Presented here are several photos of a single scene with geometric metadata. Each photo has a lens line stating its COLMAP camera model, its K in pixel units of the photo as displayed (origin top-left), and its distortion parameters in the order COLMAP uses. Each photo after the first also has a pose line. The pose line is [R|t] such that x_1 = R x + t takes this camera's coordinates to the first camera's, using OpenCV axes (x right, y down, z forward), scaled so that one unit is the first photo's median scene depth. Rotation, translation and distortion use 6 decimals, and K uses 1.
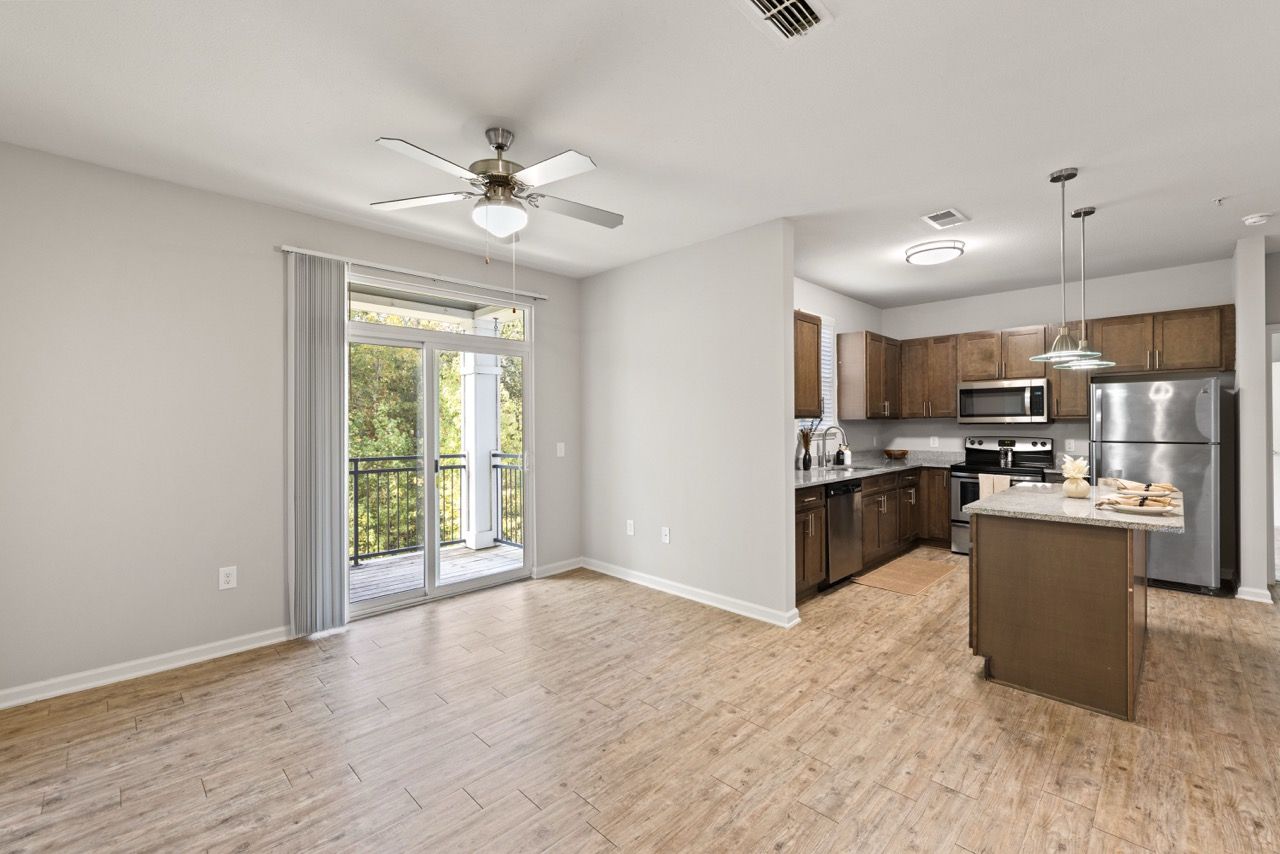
lens RADIAL K [[536.7, 0, 640.9], [0, 536.7, 425.4], [0, 0, 1]] dist [0.002805, -0.001604]
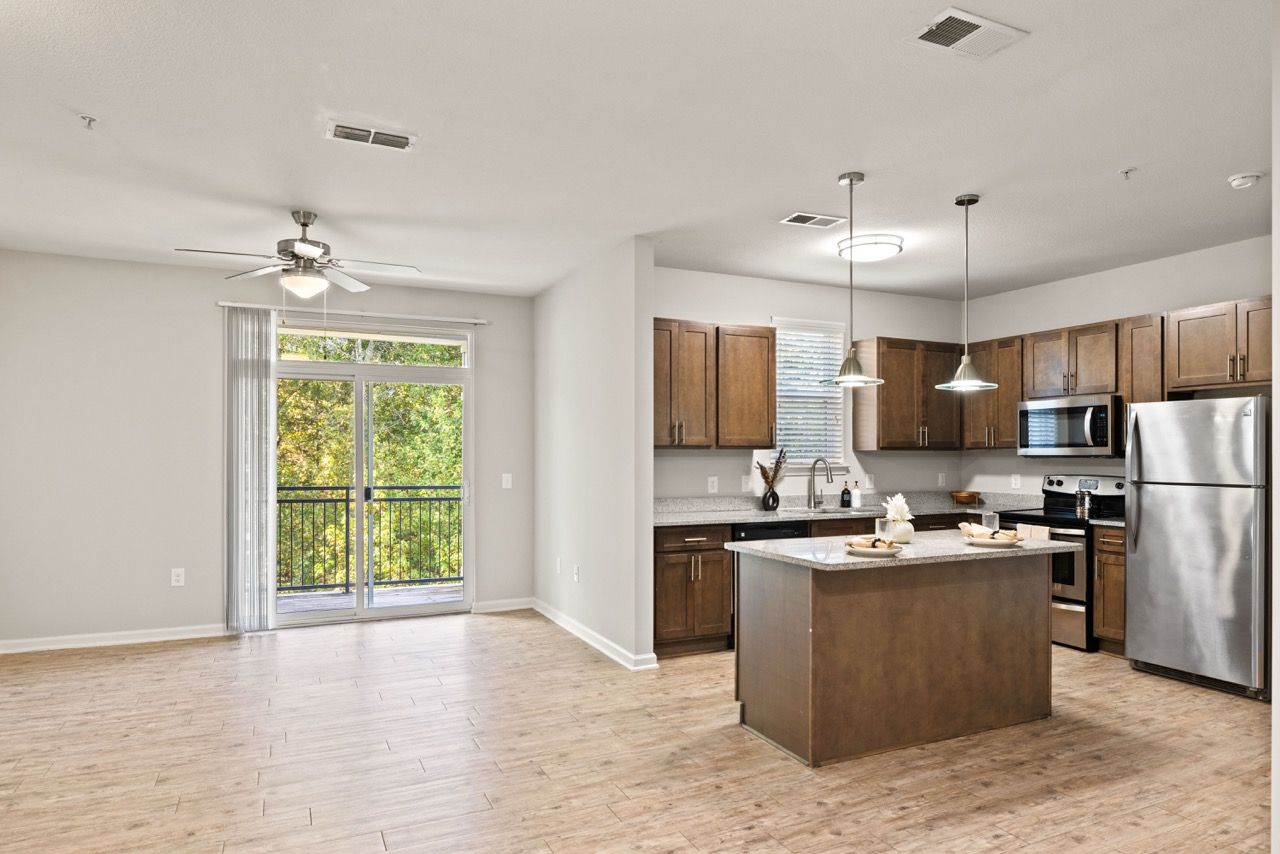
lens RADIAL K [[773.8, 0, 653.3], [0, 773.8, 458.8], [0, 0, 1]] dist [-0.004102, 0.000608]
pose [[0.942991, 0.008410, -0.332713, 0.545255], [-0.006851, 0.999959, 0.005858, -0.003360], [0.332749, -0.003245, 0.943010, -0.196457]]
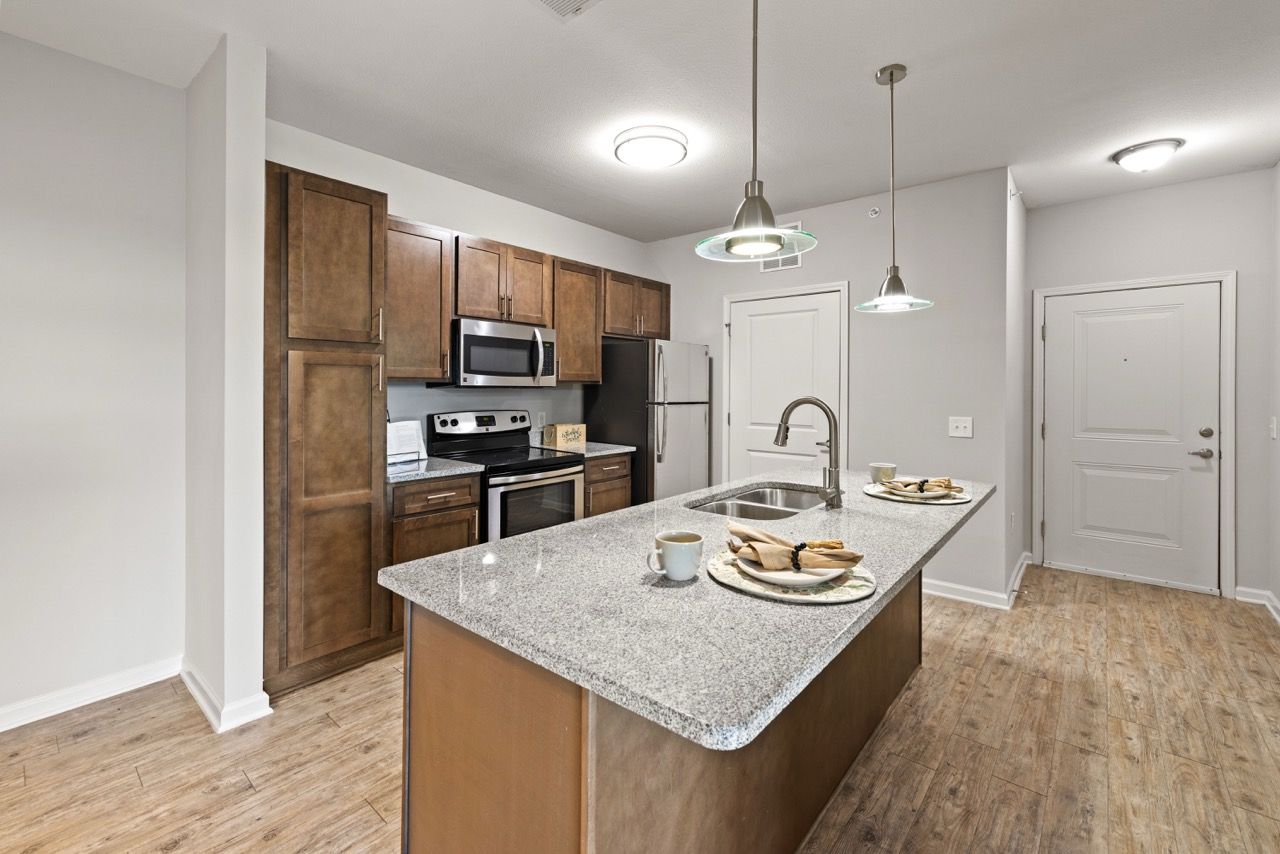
lens RADIAL K [[541.6, 0, 632.9], [0, 541.6, 400.9], [0, 0, 1]] dist [-0.008177, 0.000372]
pose [[-0.062301, -0.021450, 0.997827, 0.022241], [0.010046, 0.999705, 0.022118, -0.003821], [-0.998007, 0.011402, -0.062068, 0.990148]]
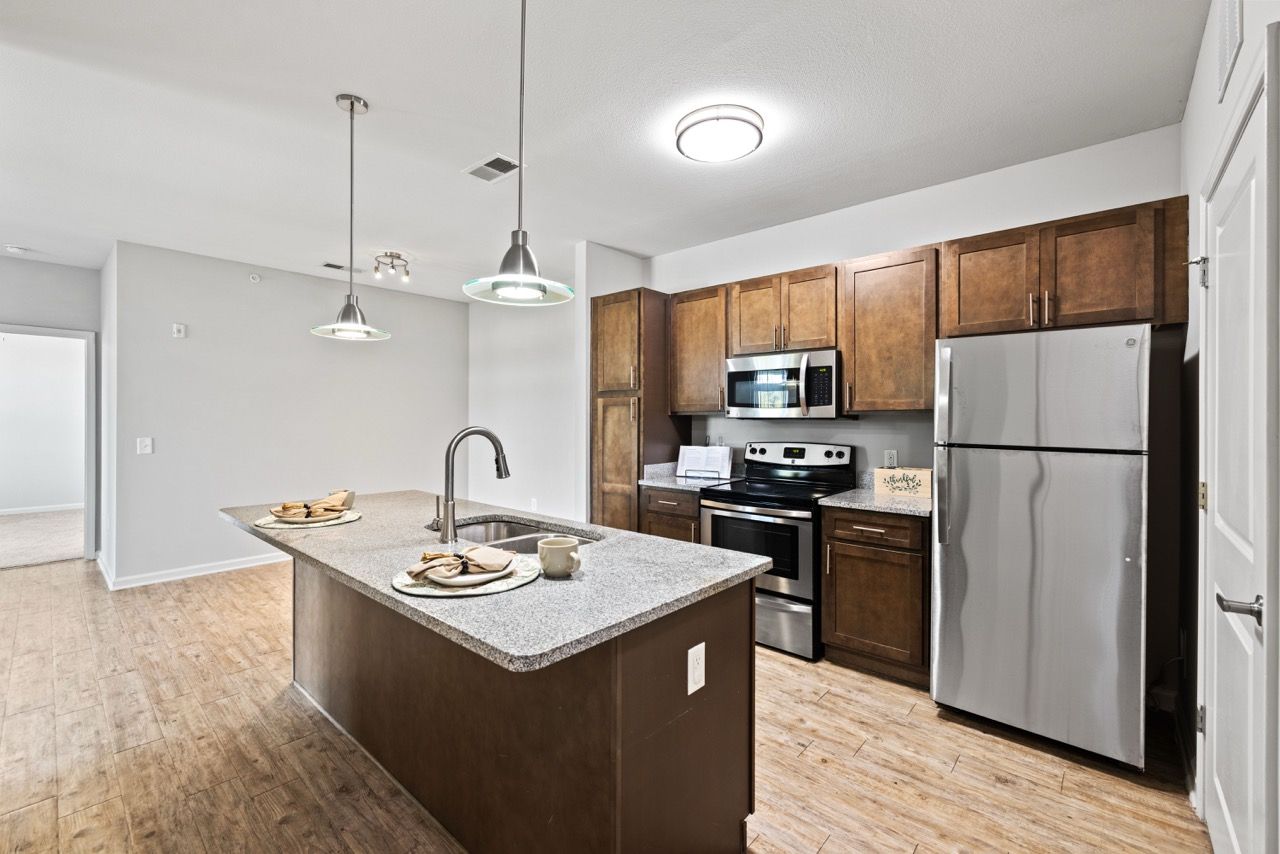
lens RADIAL K [[536.7, 0, 638.7], [0, 536.7, 421.9], [0, 0, 1]] dist [0.002805, -0.001604]
pose [[0.998881, 0.005340, 0.046998, 0.532719], [-0.004940, 0.999951, -0.008631, 0.003271], [-0.047041, 0.008389, 0.998858, 0.420750]]
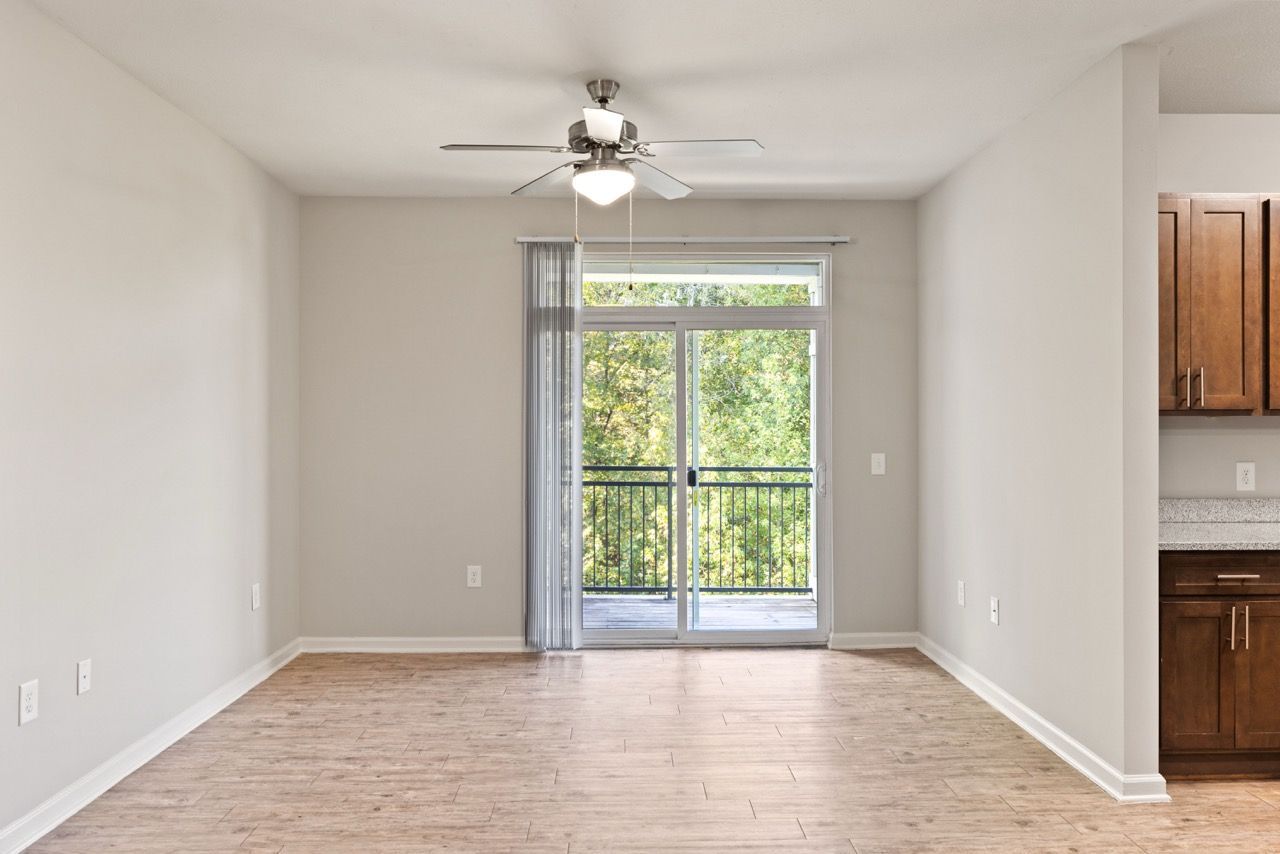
lens RADIAL K [[867.5, 0, 639.5], [0, 867.5, 430.5], [0, 0, 1]] dist [-0.010722, 0.005438]
pose [[0.723977, 0.007068, -0.689788, 0.374973], [-0.003631, 0.999973, 0.006436, -0.001664], [0.689814, -0.002154, 0.723983, 0.022228]]
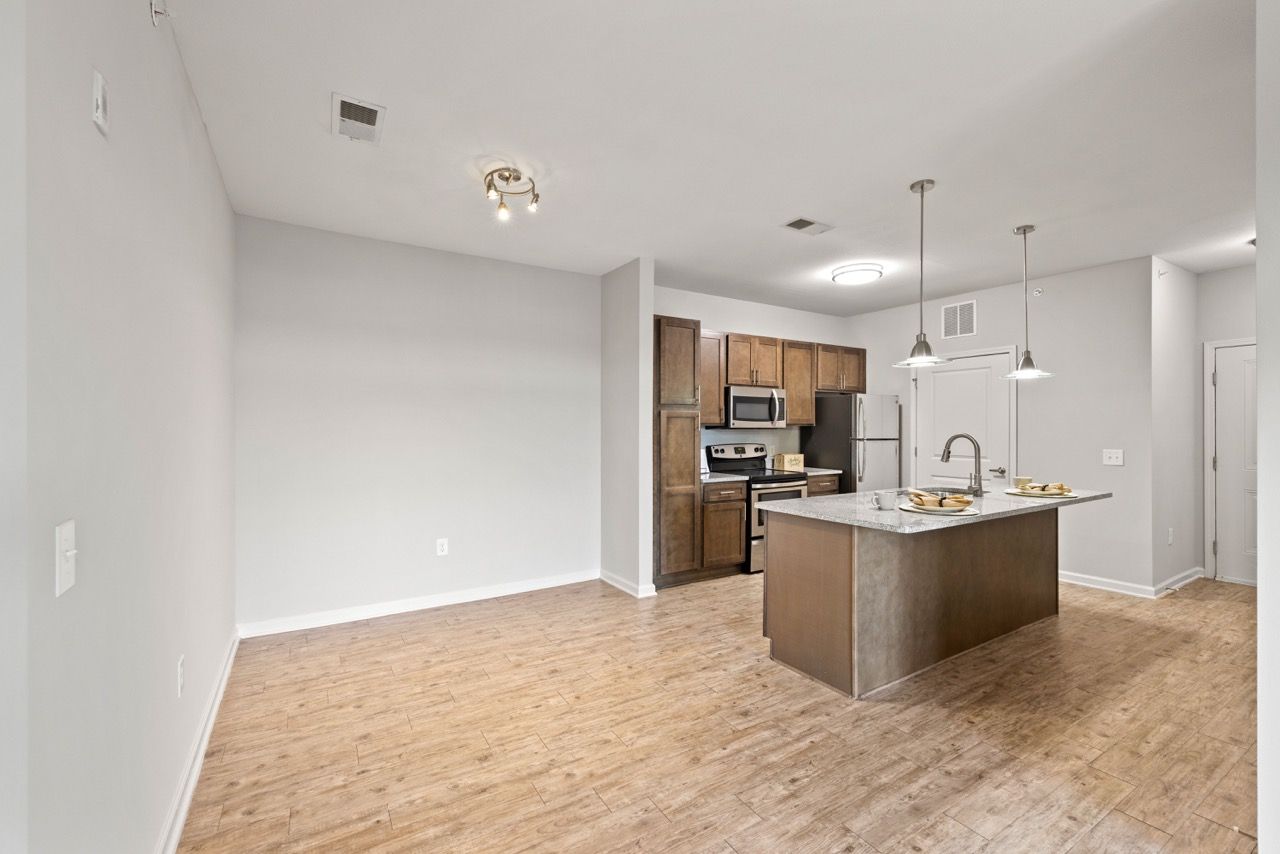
lens RADIAL K [[536.7, 0, 645.2], [0, 536.7, 433.9], [0, 0, 1]] dist [0.002805, -0.001604]
pose [[0.237174, -0.007989, 0.971434, -0.374078], [0.014743, 0.999881, 0.004624, -0.005116], [-0.971355, 0.013225, 0.237263, 1.071396]]
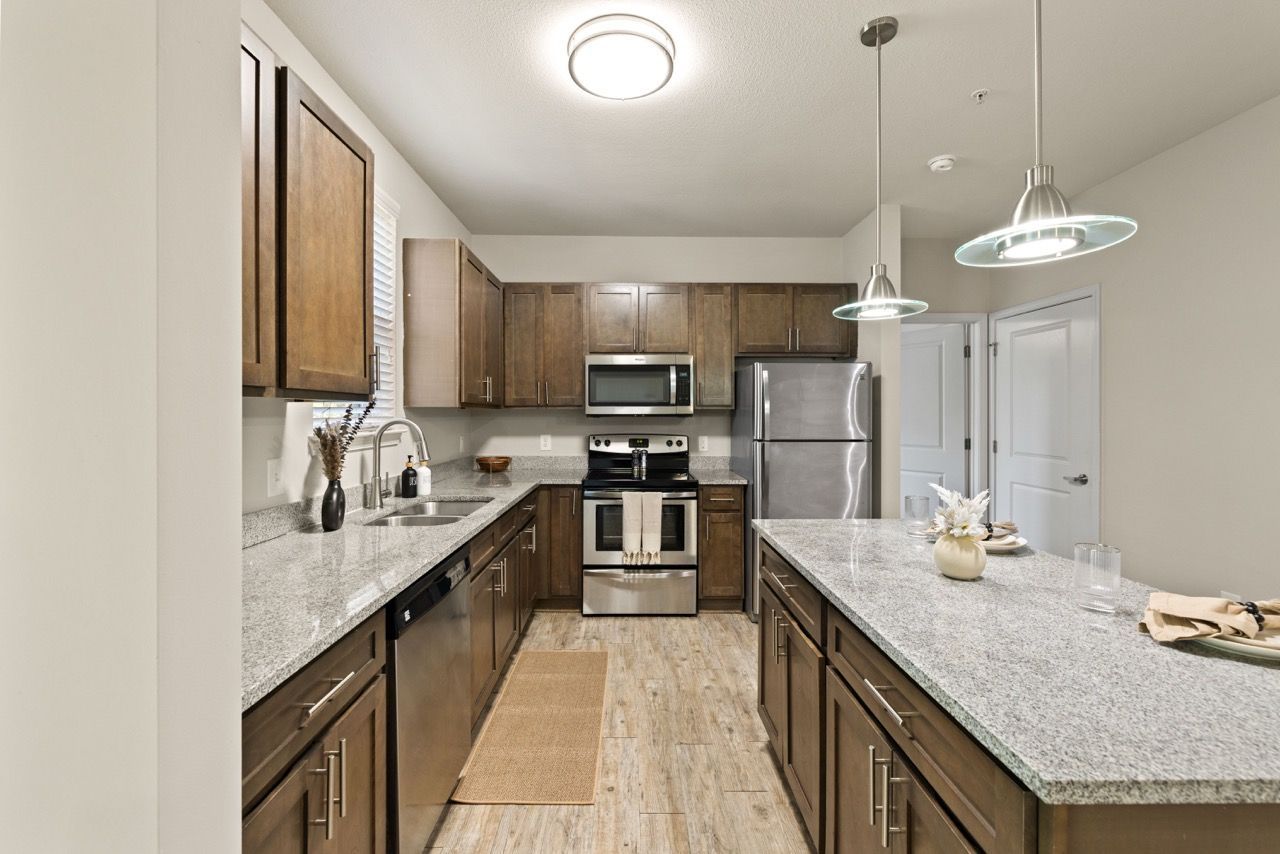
lens RADIAL K [[536.7, 0, 637.0], [0, 536.7, 416.7], [0, 0, 1]] dist [0.002805, -0.001604]
pose [[0.702724, 0.003117, 0.711456, 0.185083], [-0.002225, 0.999995, -0.002184, -0.000750], [-0.711459, -0.000049, 0.702728, 0.561977]]
